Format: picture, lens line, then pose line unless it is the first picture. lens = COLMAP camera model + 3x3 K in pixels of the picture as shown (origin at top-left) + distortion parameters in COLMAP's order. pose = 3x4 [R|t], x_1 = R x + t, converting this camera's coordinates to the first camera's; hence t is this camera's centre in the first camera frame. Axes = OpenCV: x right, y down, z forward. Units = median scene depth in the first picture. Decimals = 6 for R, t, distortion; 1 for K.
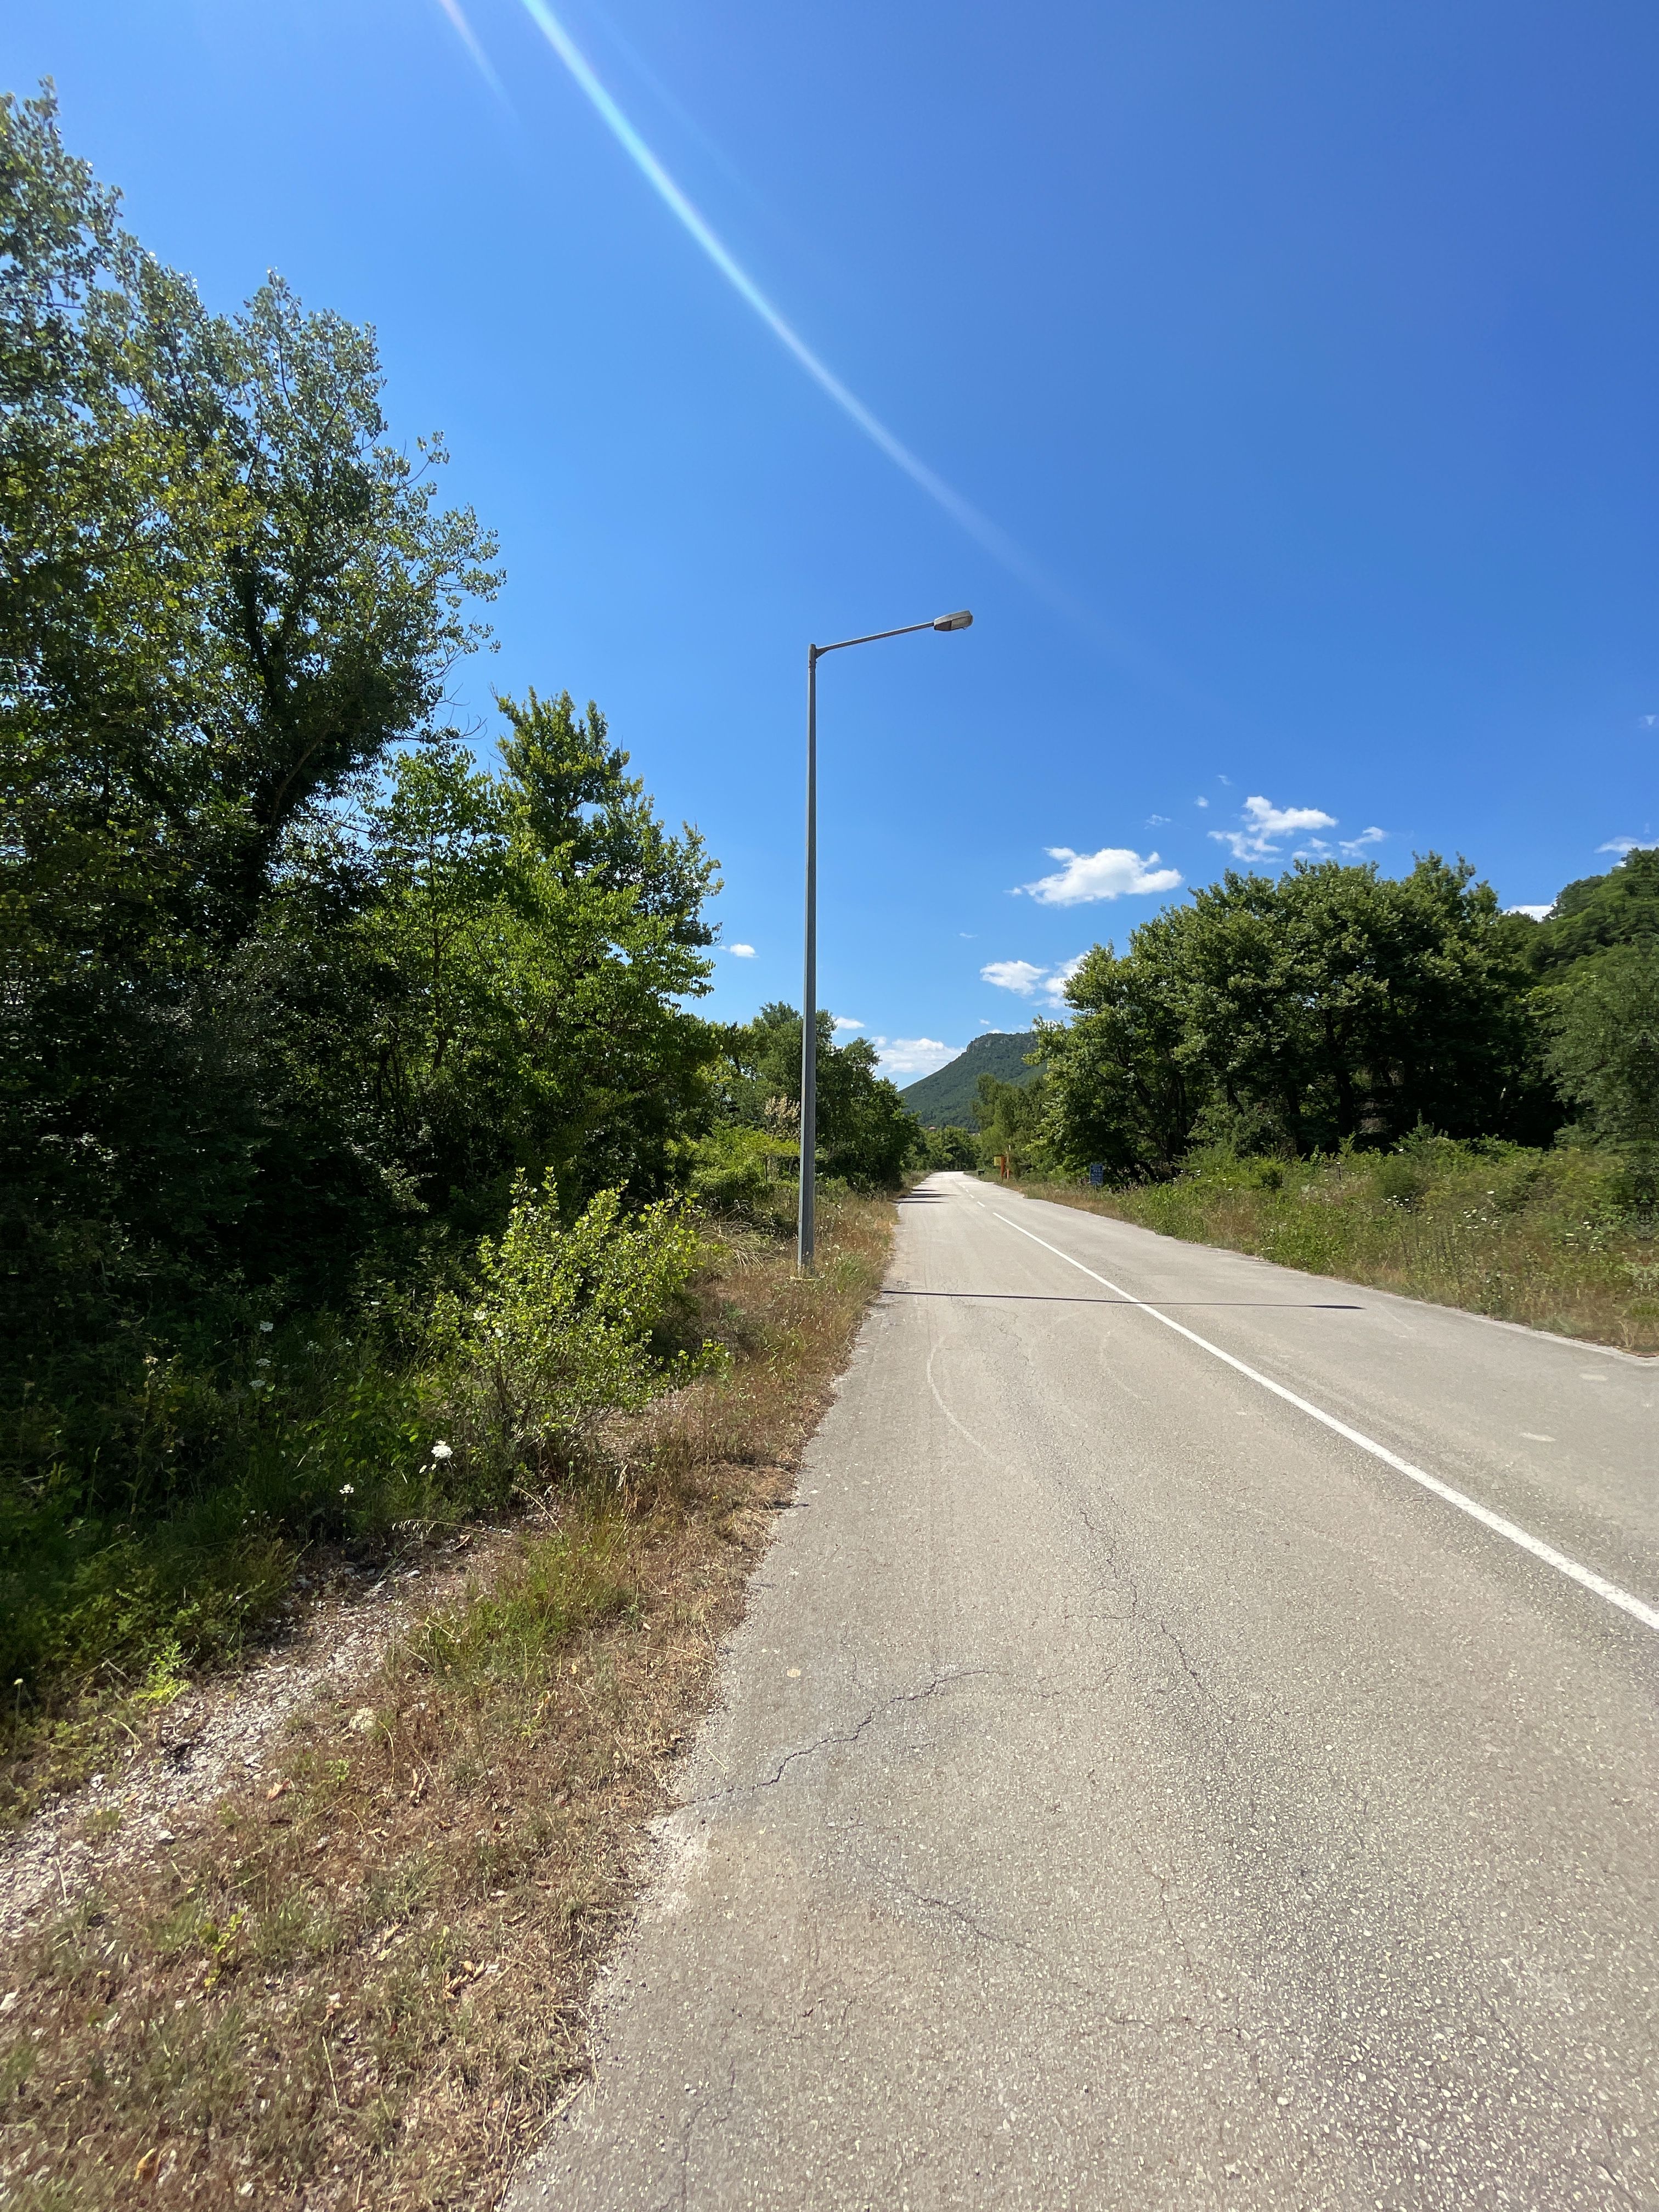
lens RADIAL K [[888.2, 0, 829.5], [0, 888.2, 1106.0], [0, 0, 1]] dist [-0.002563, -0.000211]
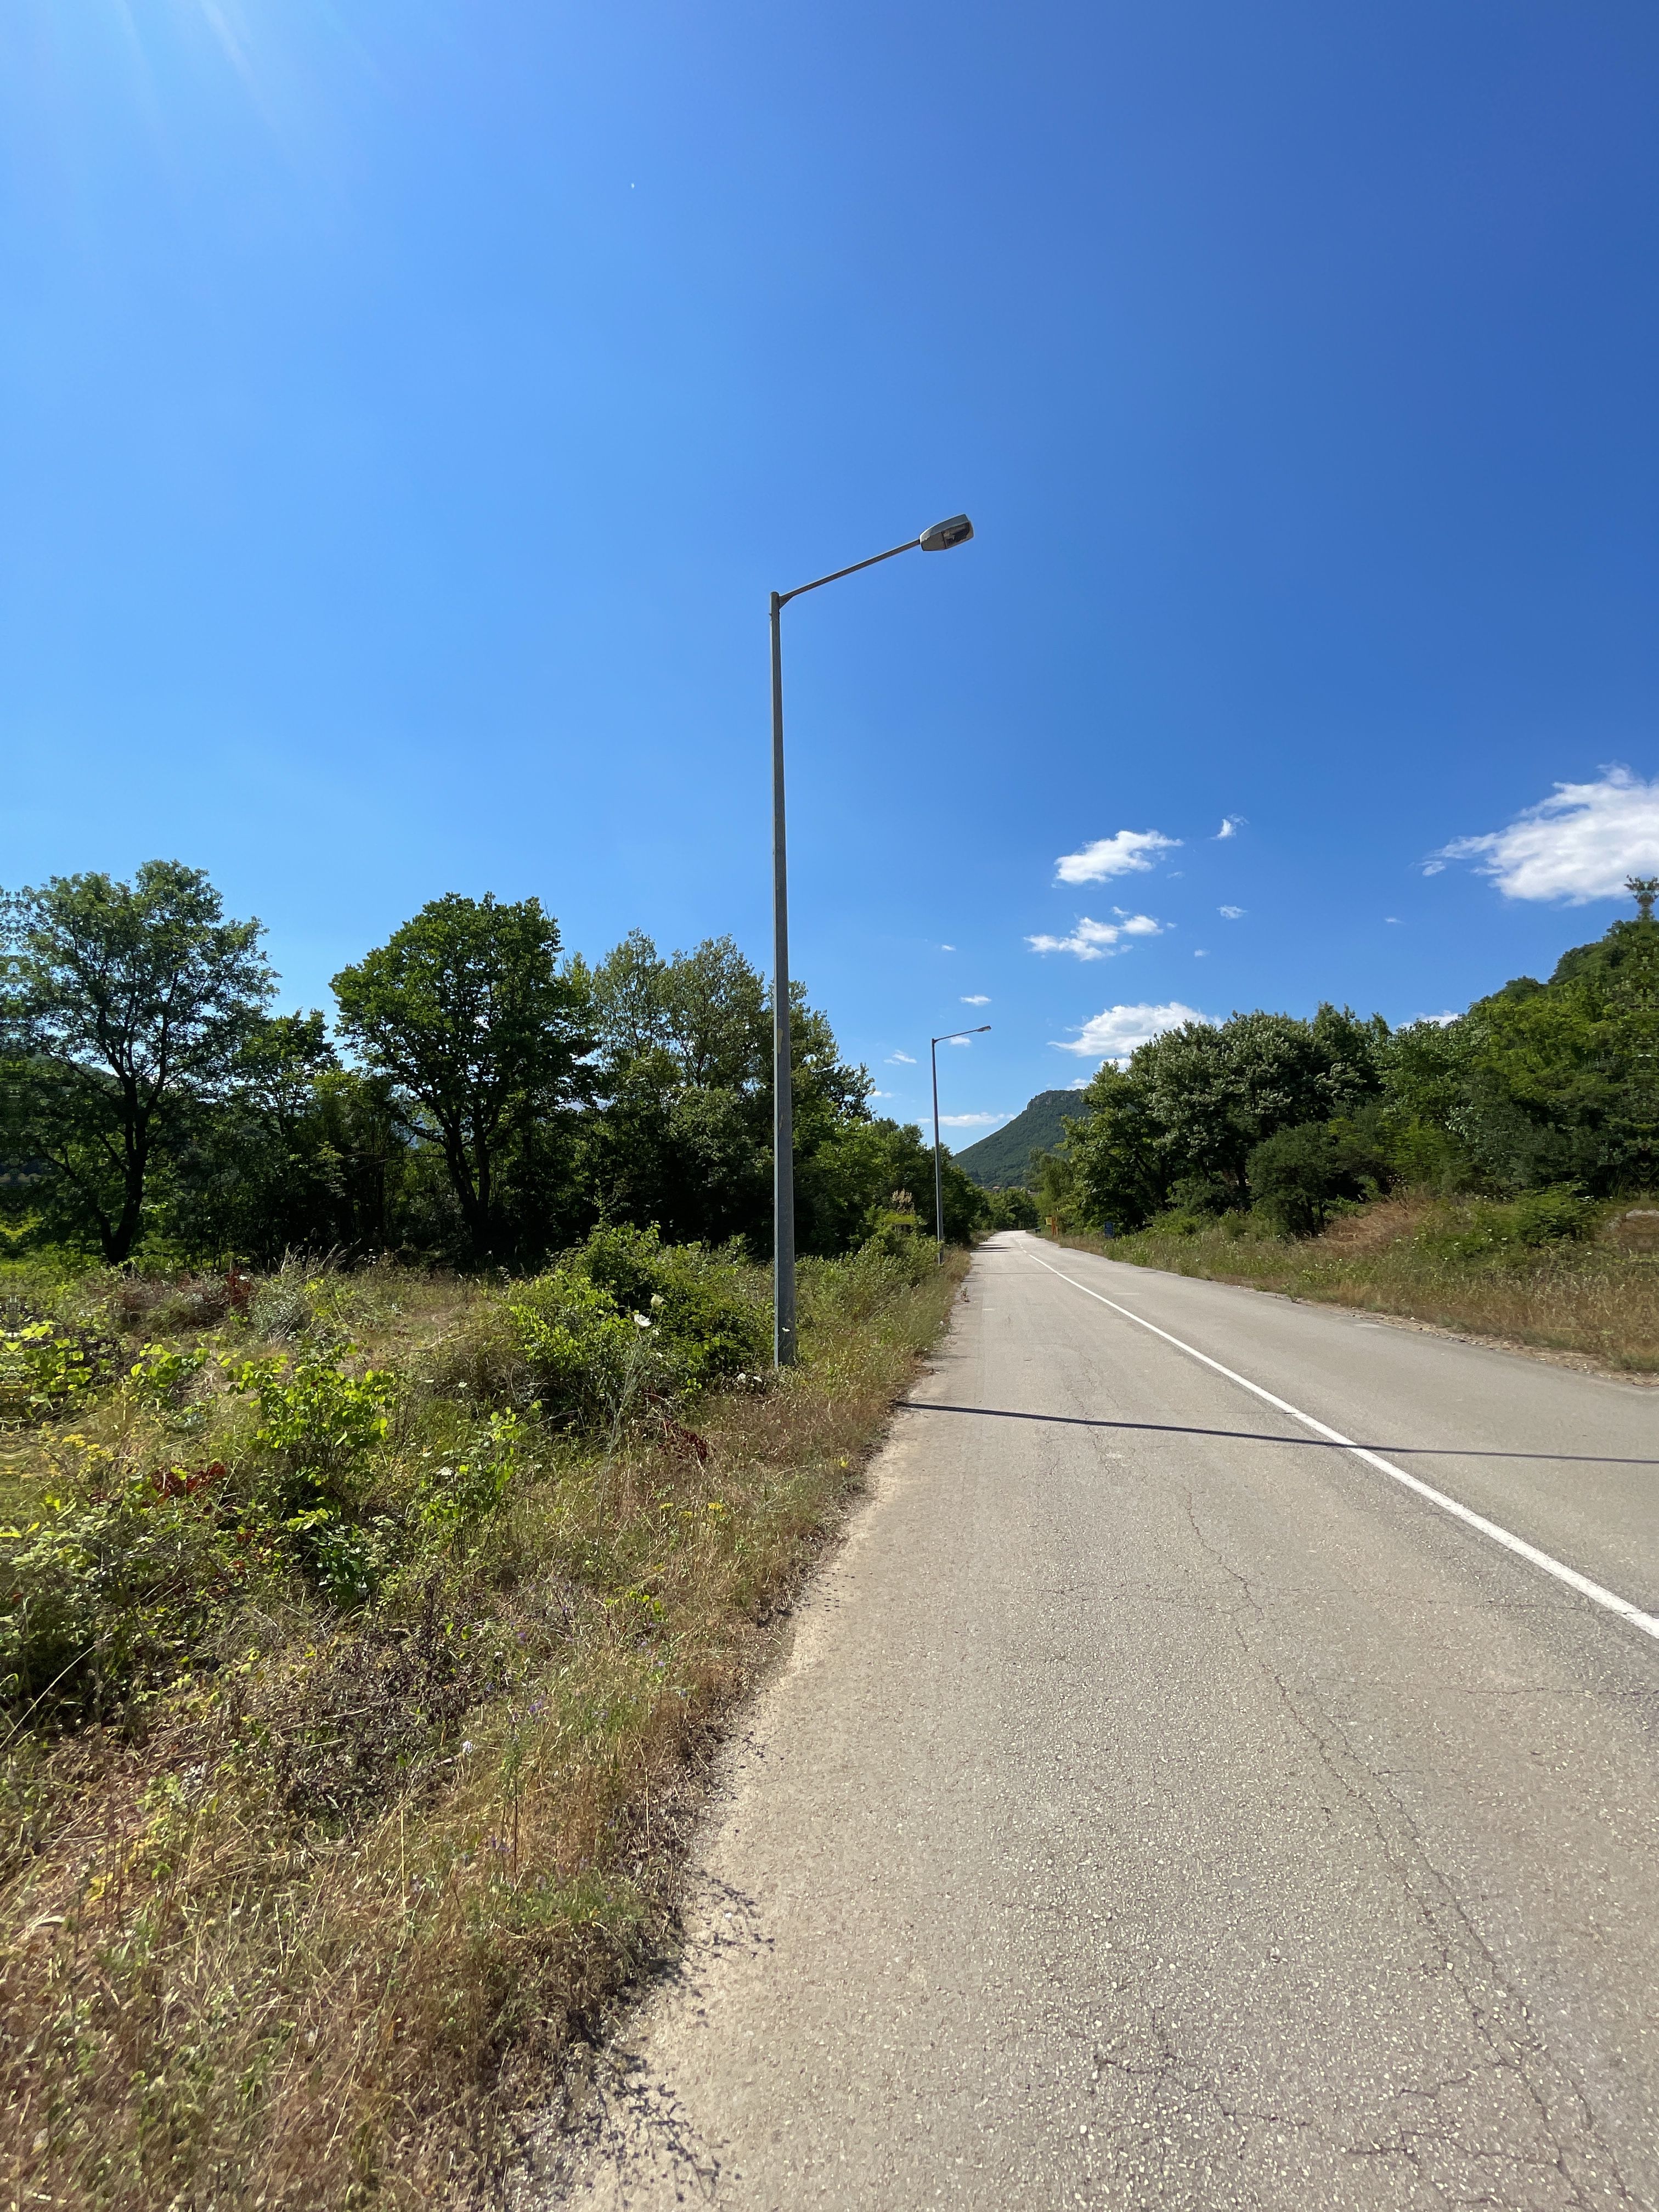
lens RADIAL K [[888.2, 0, 829.5], [0, 888.2, 1106.0], [0, 0, 1]] dist [-0.002563, -0.000211]
pose [[0.997027, -0.038241, -0.066892, -0.038409], [0.033462, 0.996904, -0.071151, -0.029425], [0.069406, 0.068701, 0.995220, -0.407255]]
